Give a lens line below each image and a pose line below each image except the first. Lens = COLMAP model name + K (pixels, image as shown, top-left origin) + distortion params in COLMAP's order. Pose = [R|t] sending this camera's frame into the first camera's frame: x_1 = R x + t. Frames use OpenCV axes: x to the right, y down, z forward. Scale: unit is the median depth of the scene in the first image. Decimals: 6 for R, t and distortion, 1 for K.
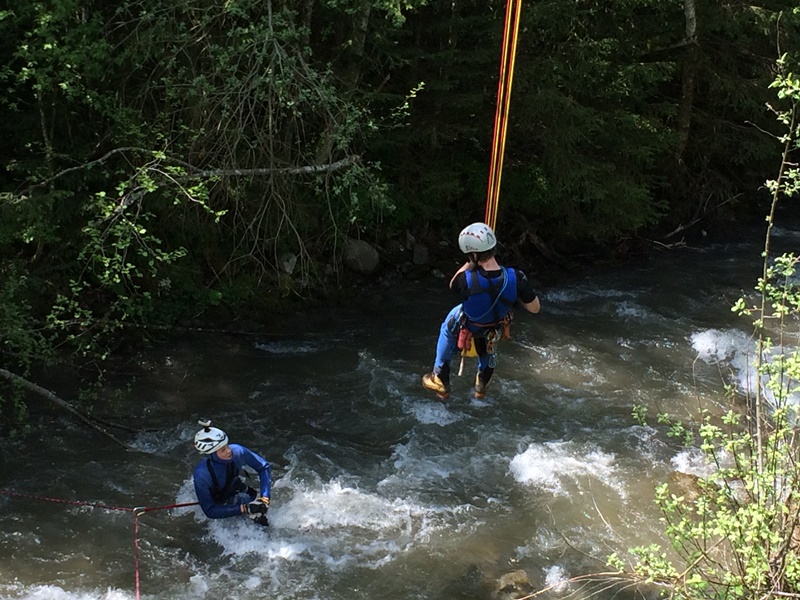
lens RADIAL K [[1749.3, 0, 405.1], [0, 1749.3, 276.8], [0, 0, 1]] dist [0.043854, 0.000000]
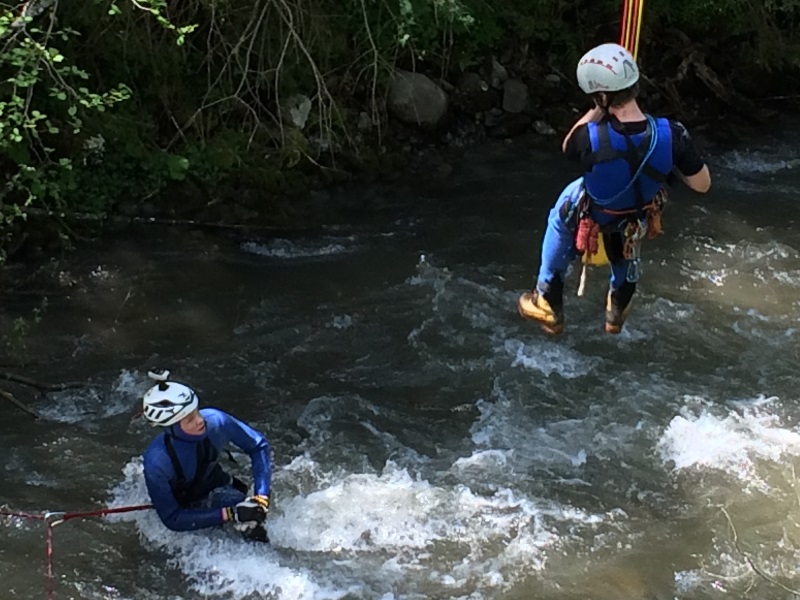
lens RADIAL K [[1749.3, 0, 369.3], [0, 1749.3, 270.0], [0, 0, 1]] dist [0.043854, 0.000000]
pose [[0.999955, -0.000666, 0.009476, -0.047731], [0.000583, 0.999961, 0.008835, 0.042214], [-0.009482, -0.008829, 0.999916, 0.390323]]
